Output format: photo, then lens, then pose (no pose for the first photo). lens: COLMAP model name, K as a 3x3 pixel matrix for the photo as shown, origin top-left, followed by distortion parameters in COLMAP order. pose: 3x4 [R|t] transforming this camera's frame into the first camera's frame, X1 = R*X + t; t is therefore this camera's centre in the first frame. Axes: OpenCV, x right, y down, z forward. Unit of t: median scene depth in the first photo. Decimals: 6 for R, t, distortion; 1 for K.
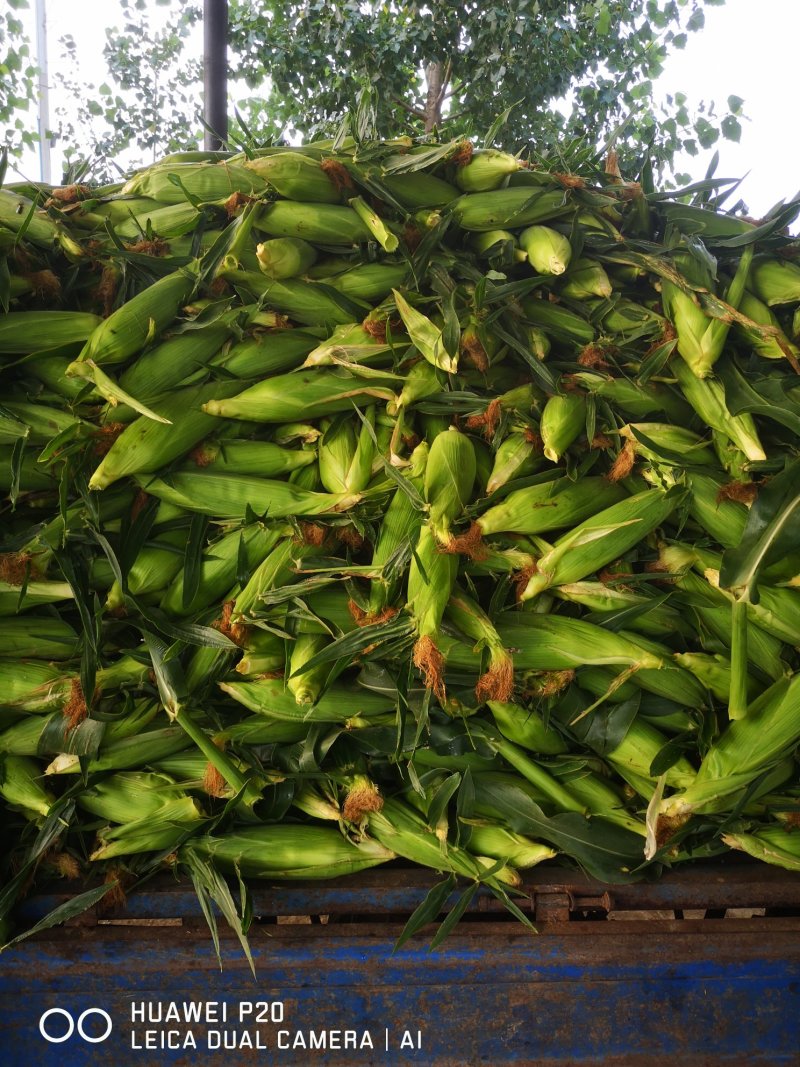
lens RADIAL K [[840.9, 0, 403.1], [0, 840.9, 533.6], [0, 0, 1]] dist [0.082830, -0.096578]
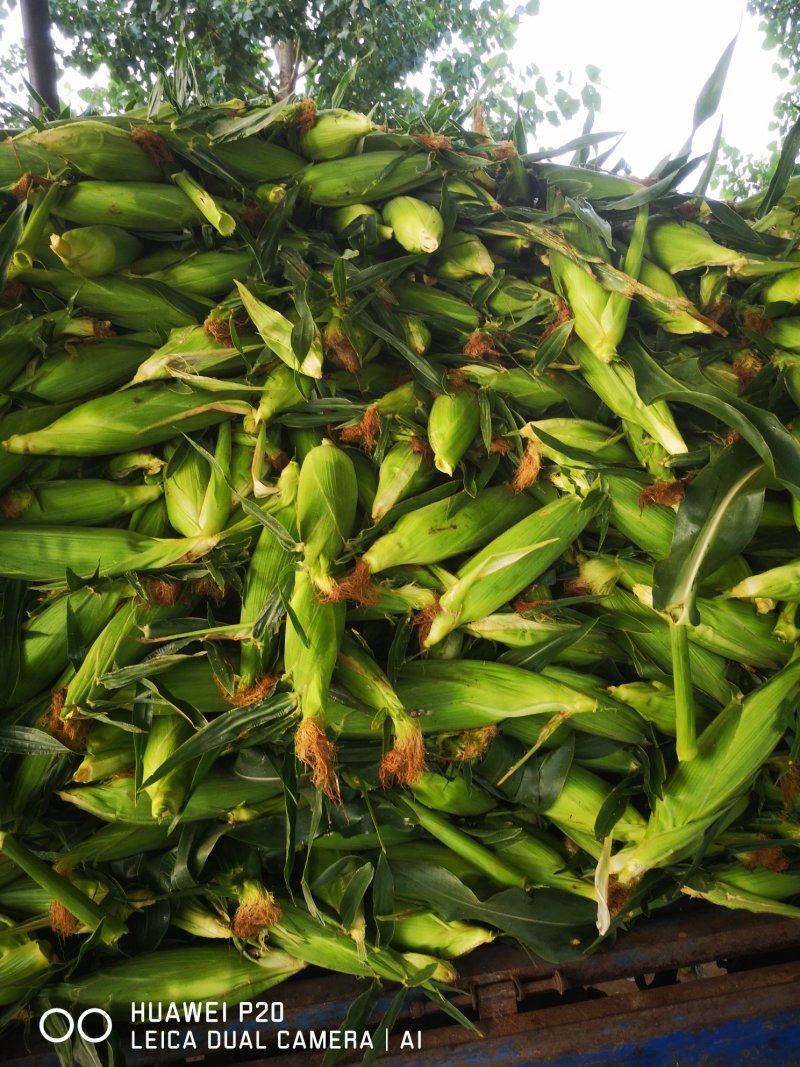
lens RADIAL K [[840.9, 0, 407.1], [0, 840.9, 523.9], [0, 0, 1]] dist [0.082830, -0.096578]
pose [[0.988158, -0.098782, 0.117410, 0.034331], [0.098442, 0.995105, 0.008707, -0.046140], [-0.117695, 0.002954, 0.993045, 0.168013]]
